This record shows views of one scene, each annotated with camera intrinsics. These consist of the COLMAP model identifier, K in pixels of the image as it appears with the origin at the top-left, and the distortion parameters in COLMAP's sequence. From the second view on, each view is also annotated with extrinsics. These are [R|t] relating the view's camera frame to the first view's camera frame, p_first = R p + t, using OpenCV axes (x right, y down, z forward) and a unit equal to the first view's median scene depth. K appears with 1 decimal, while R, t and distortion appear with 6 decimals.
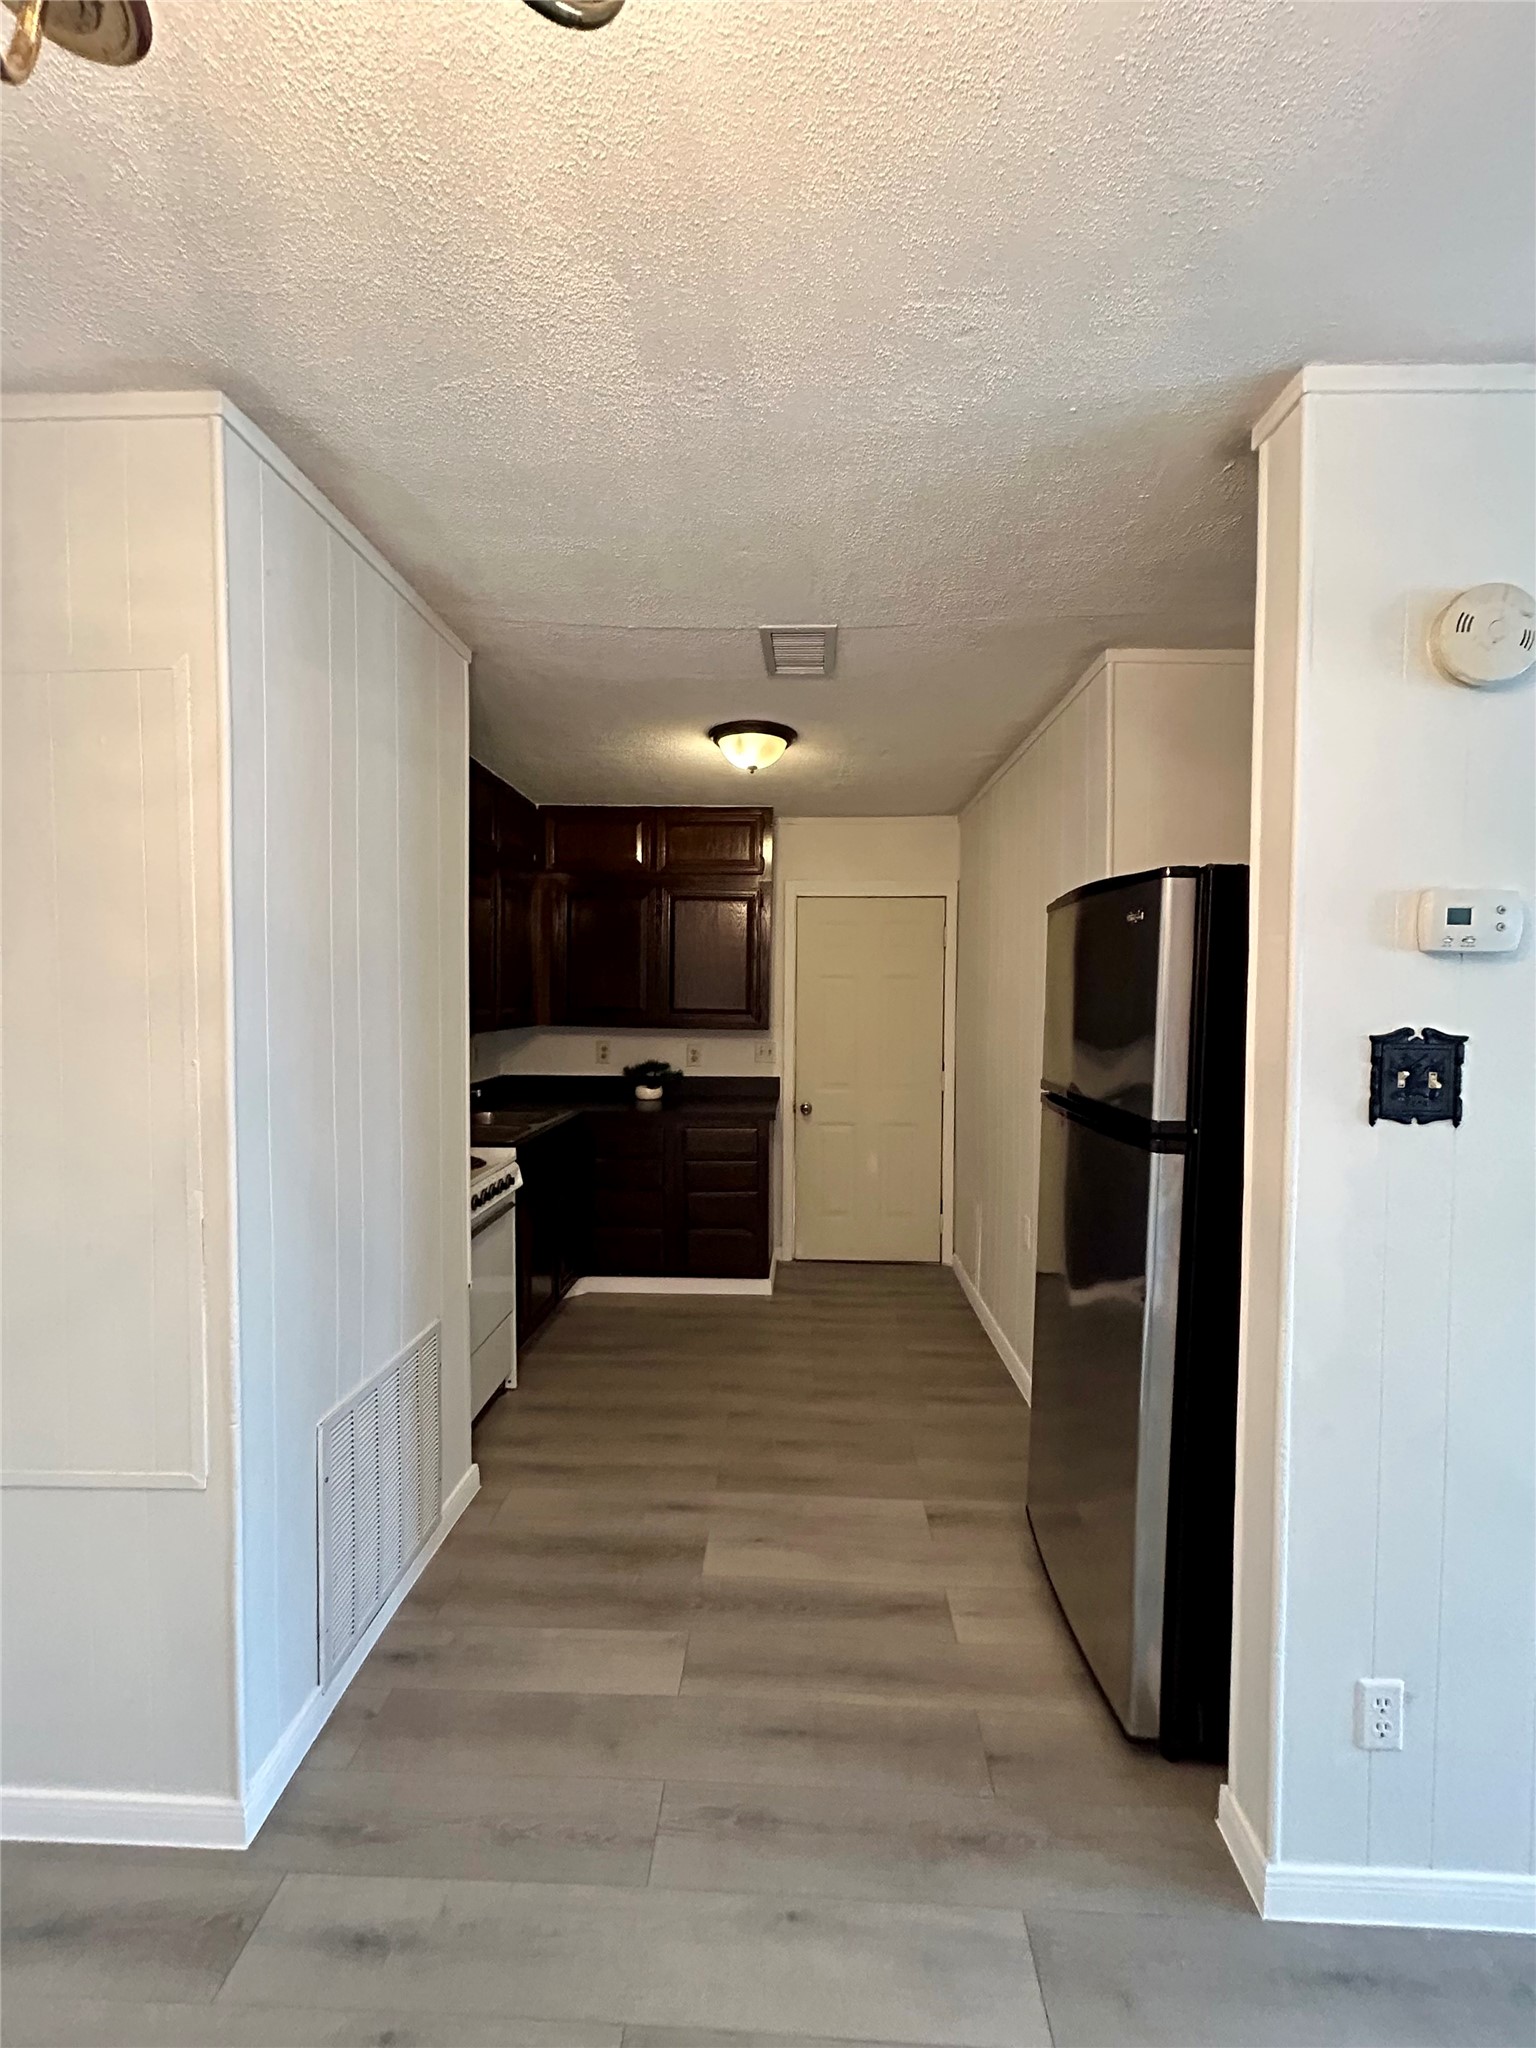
lens RADIAL K [[825.3, 0, 771.0], [0, 825.3, 1018.4], [0, 0, 1]] dist [-0.001153, 0.000330]
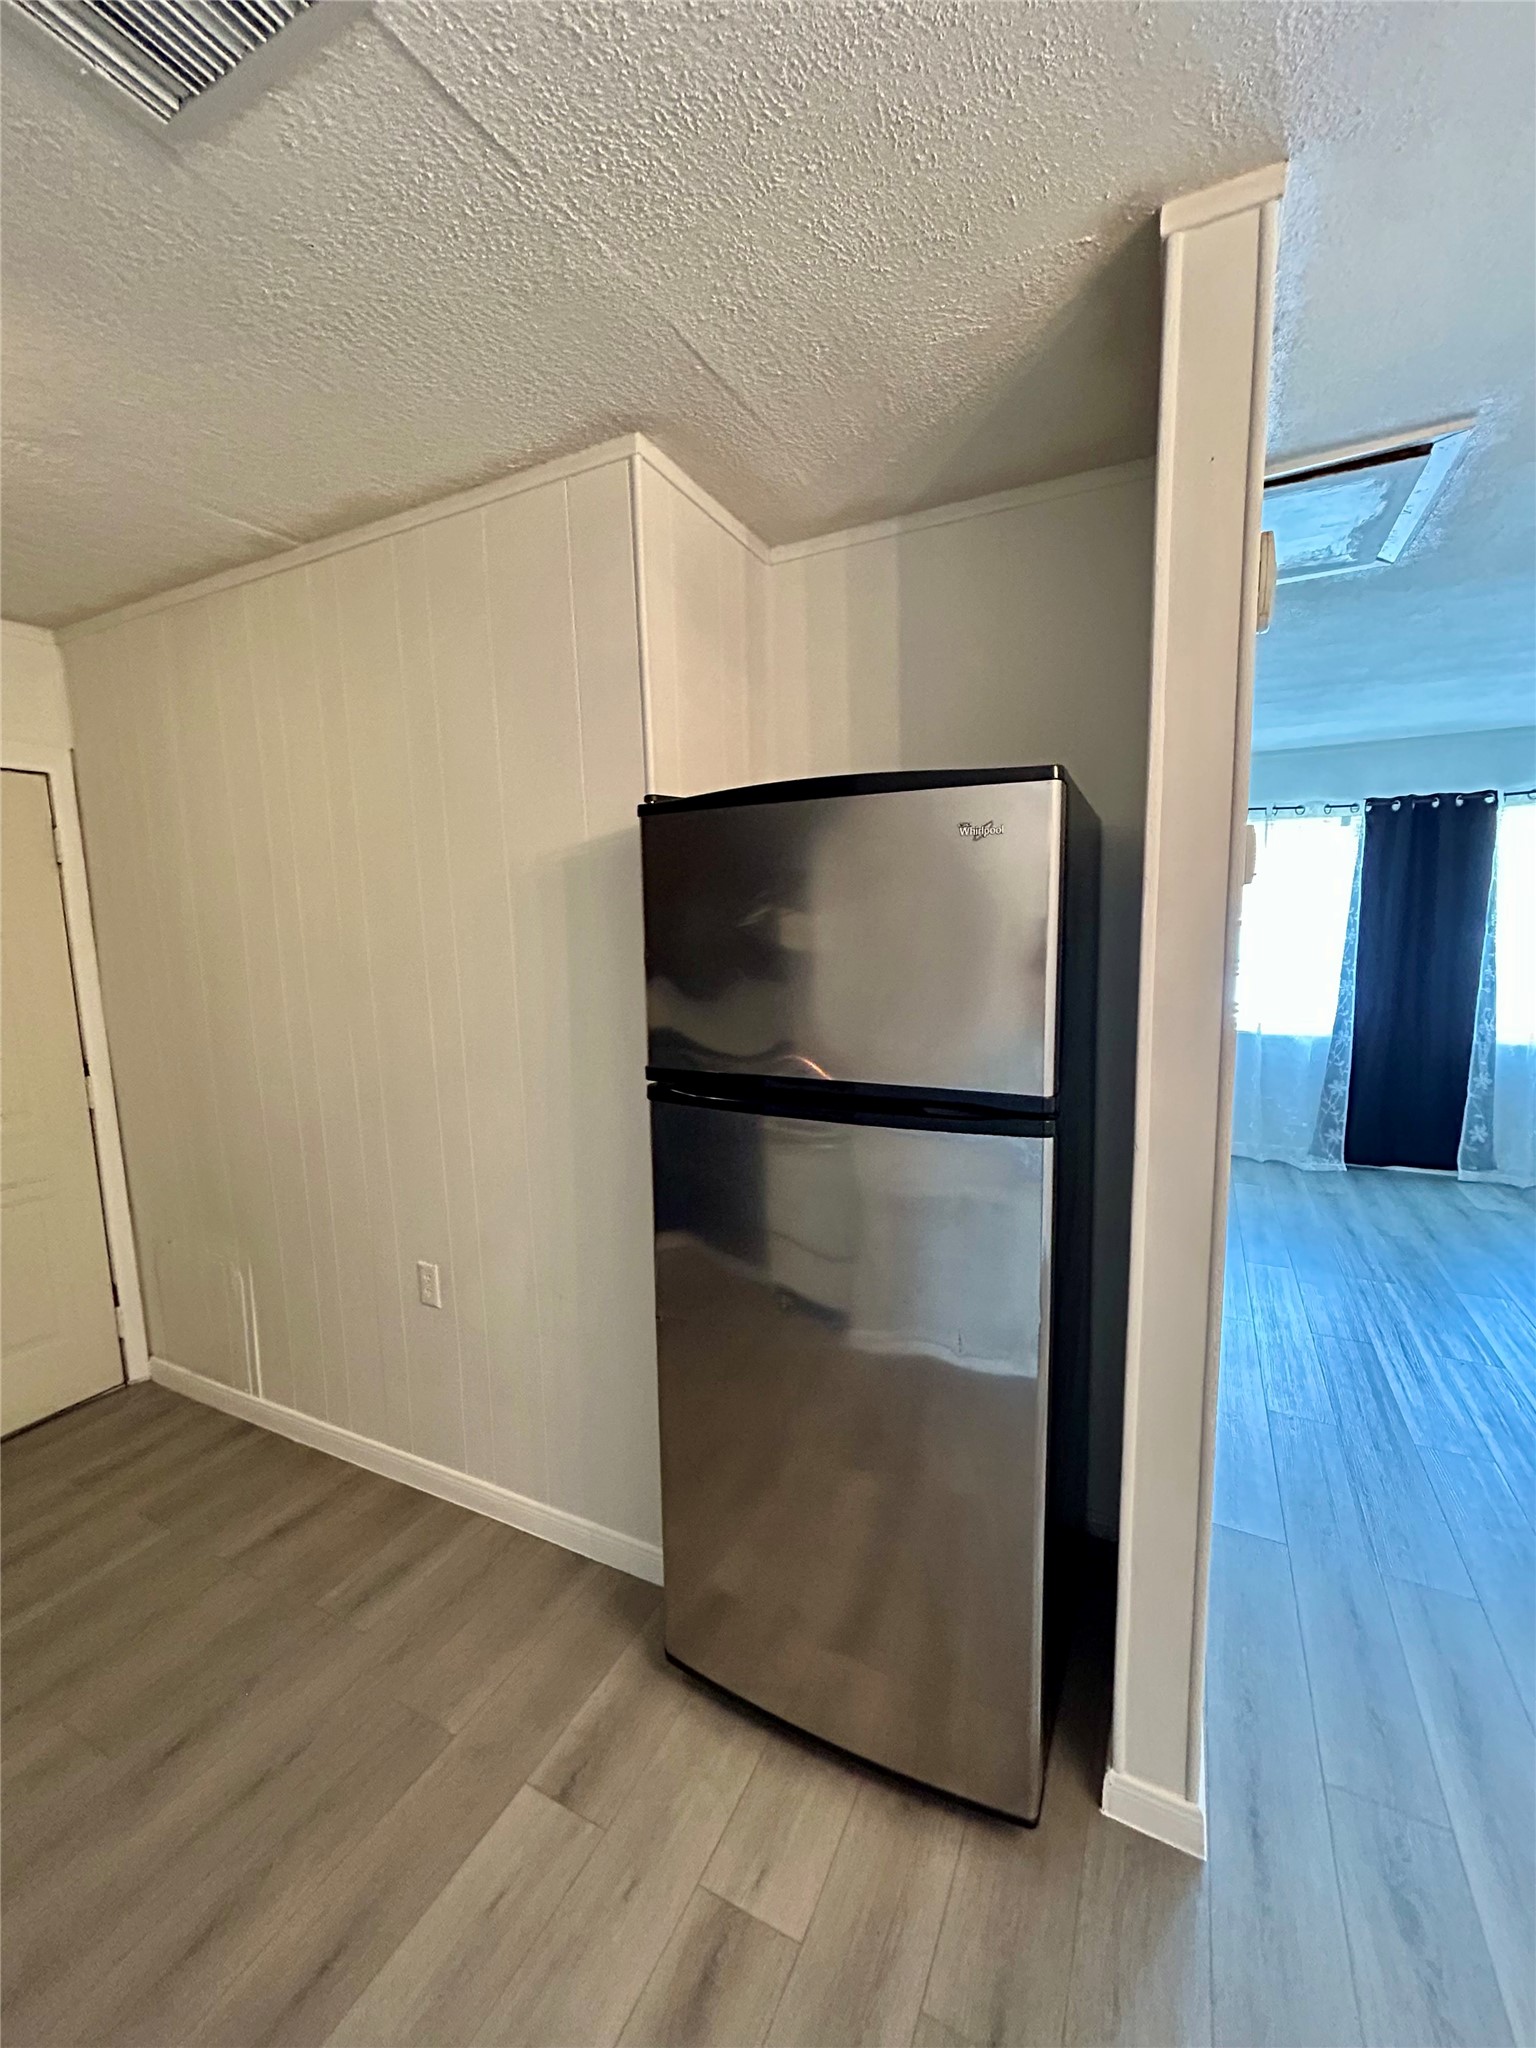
lens RADIAL K [[825.3, 0, 771.0], [0, 825.3, 1018.4], [0, 0, 1]] dist [-0.001153, 0.000330]
pose [[0.417831, -0.125249, 0.899850, -0.128275], [0.053558, 0.992125, 0.113224, -0.019432], [-0.906945, 0.000886, 0.421248, 0.344730]]
